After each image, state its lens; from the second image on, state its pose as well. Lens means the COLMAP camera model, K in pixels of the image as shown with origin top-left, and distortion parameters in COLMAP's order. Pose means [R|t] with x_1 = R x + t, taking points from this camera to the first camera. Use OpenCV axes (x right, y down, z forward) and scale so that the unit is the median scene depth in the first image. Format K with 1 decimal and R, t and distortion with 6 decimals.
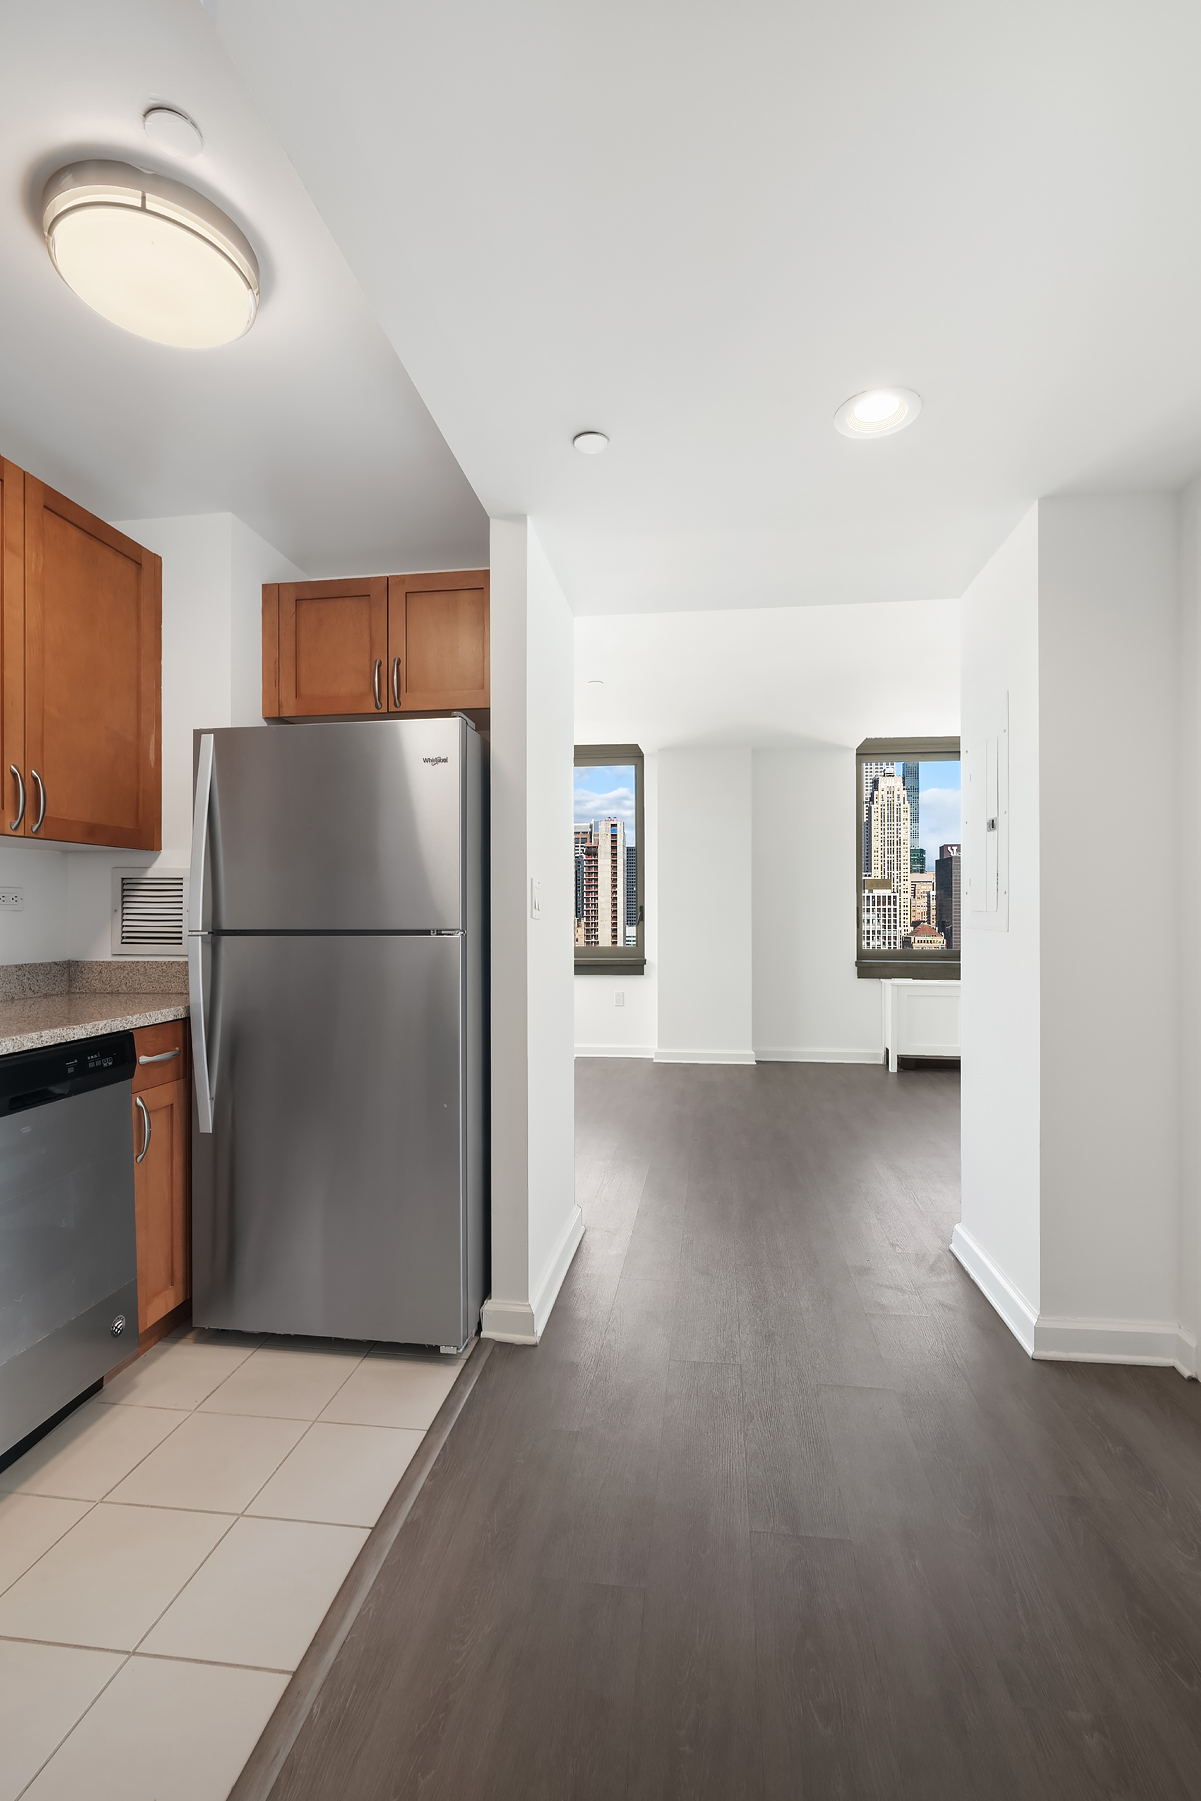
lens RADIAL K [[821.2, 0, 613.8], [0, 821.2, 902.7], [0, 0, 1]] dist [-0.005539, 0.004036]
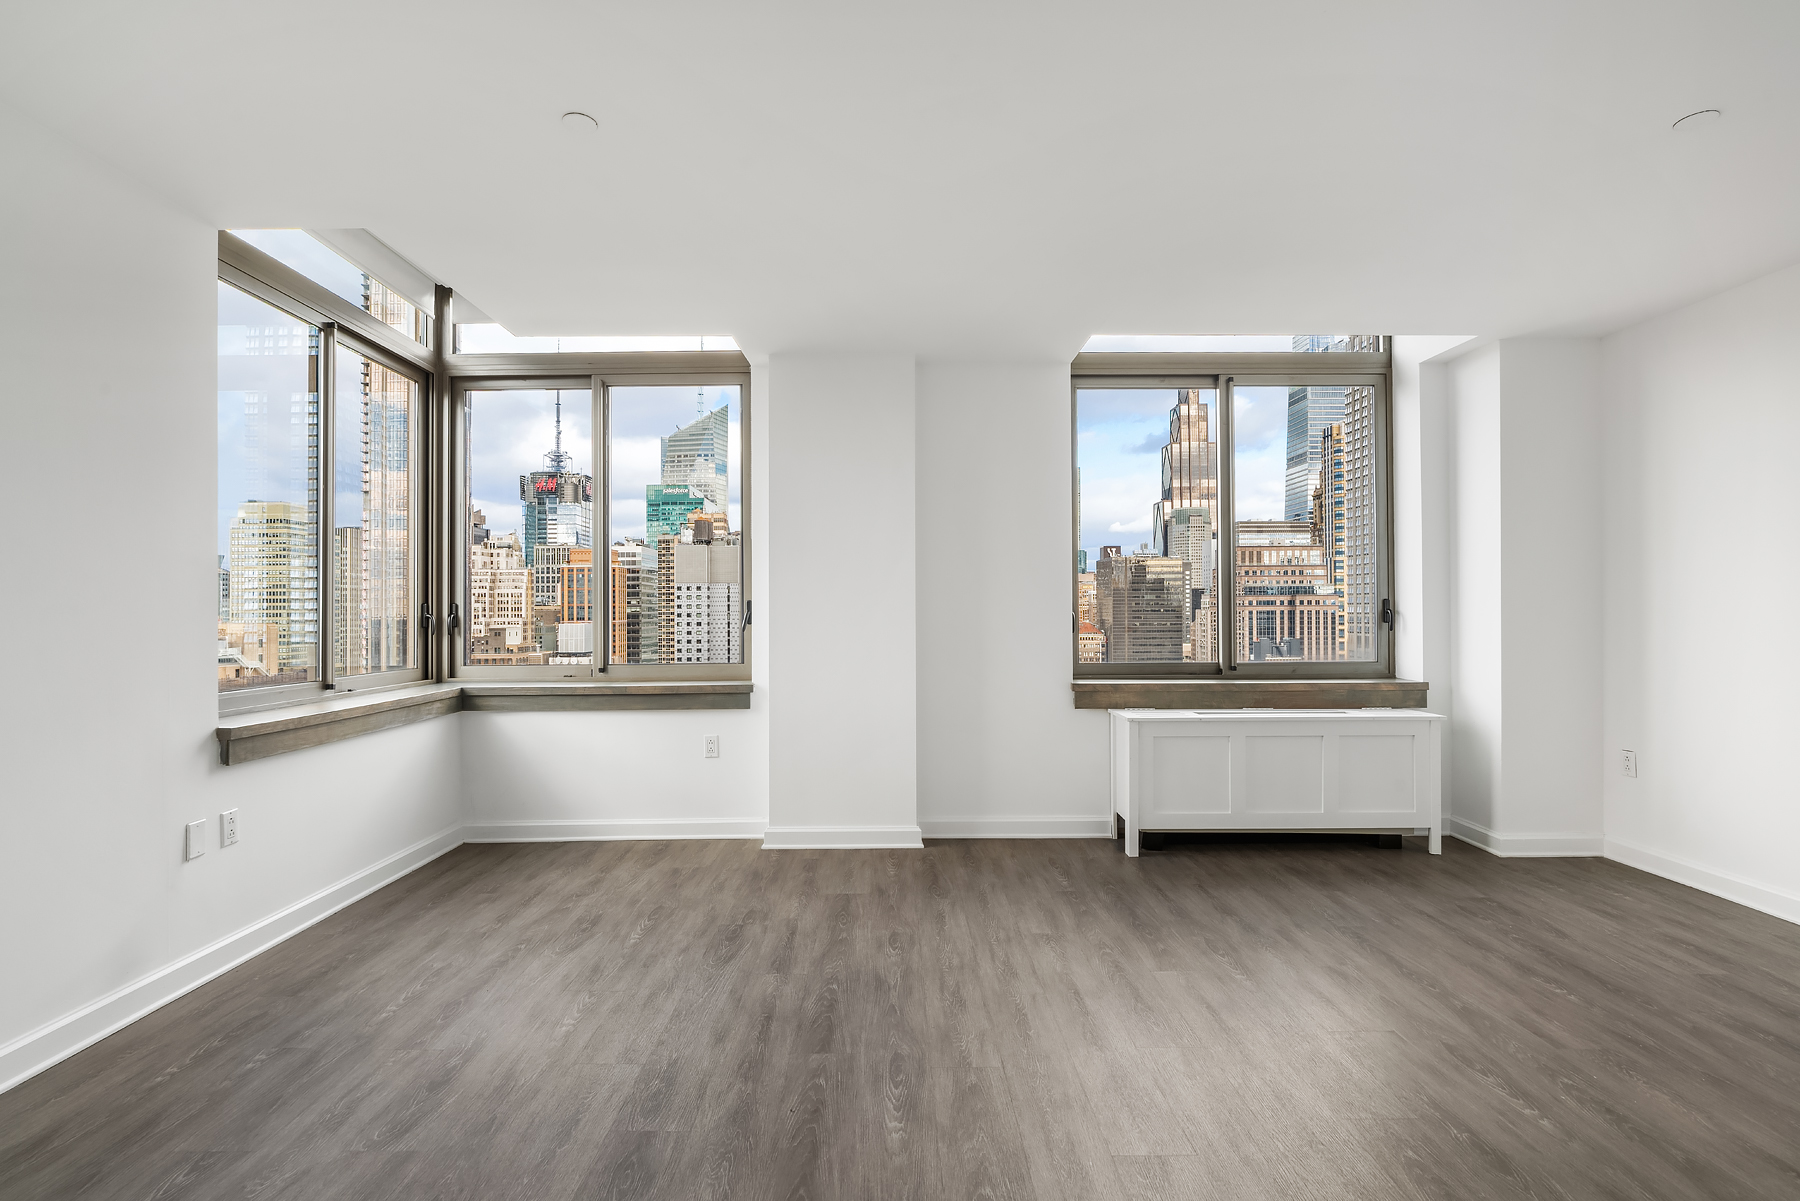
lens RADIAL K [[820.7, 0, 889.7], [0, 820.7, 592.6], [0, 0, 1]] dist [-0.005539, 0.004036]
pose [[0.992344, -0.001379, 0.123500, 0.070797], [0.002727, 0.999939, -0.010743, 0.005340], [-0.123478, 0.010997, 0.992286, 0.378312]]
